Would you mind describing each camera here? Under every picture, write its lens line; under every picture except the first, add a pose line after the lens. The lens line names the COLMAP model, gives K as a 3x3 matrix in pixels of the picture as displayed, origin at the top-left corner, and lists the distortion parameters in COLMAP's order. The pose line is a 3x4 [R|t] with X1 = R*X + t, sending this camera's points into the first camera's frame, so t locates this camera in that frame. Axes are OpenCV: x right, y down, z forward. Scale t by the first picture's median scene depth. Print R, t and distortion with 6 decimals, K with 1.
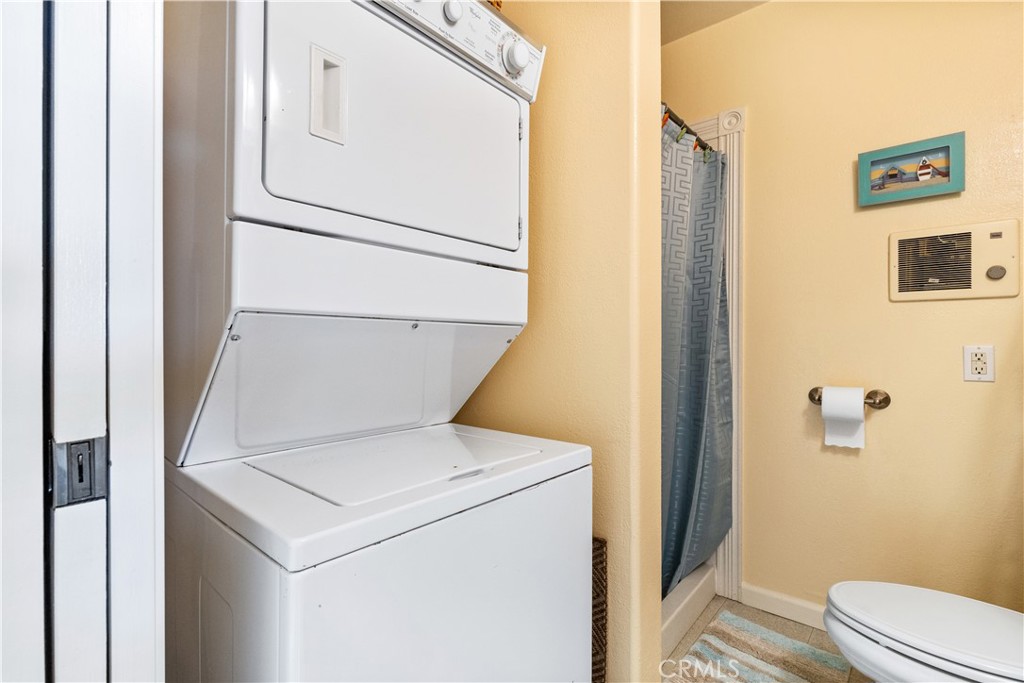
lens RADIAL K [[451.2, 0, 512.9], [0, 451.2, 336.8], [0, 0, 1]] dist [0.002912, -0.001353]
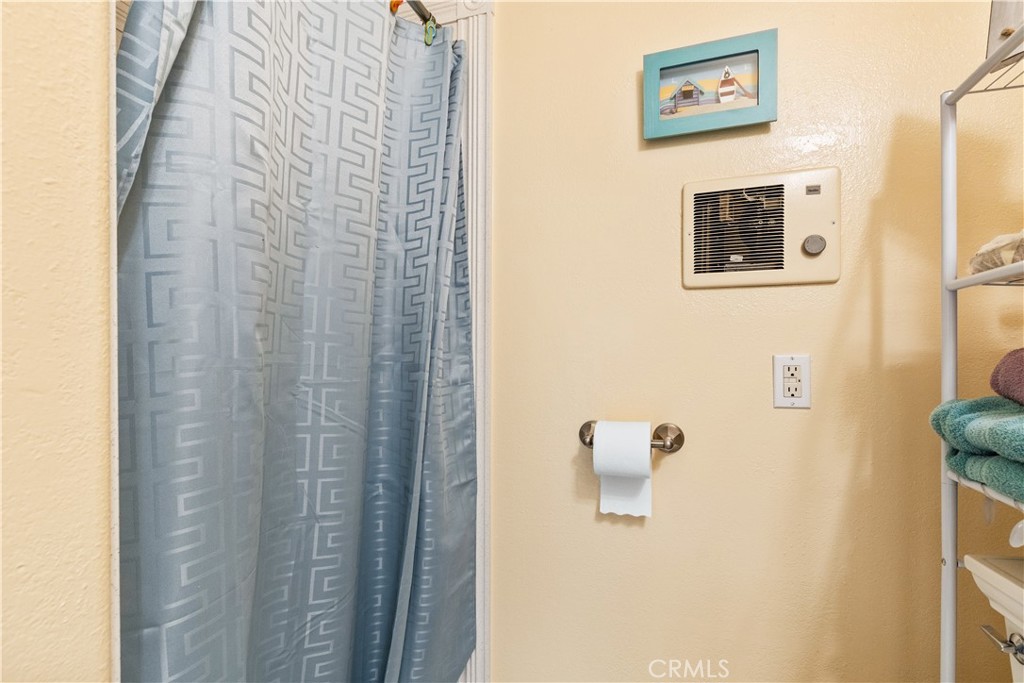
lens RADIAL K [[451.2, 0, 512.8], [0, 451.2, 348.4], [0, 0, 1]] dist [0.002912, -0.001353]
pose [[0.935352, 0.003123, 0.353704, 0.367265], [-0.001651, 0.999989, -0.004464, 0.012641], [-0.353714, 0.003592, 0.935347, 0.469714]]
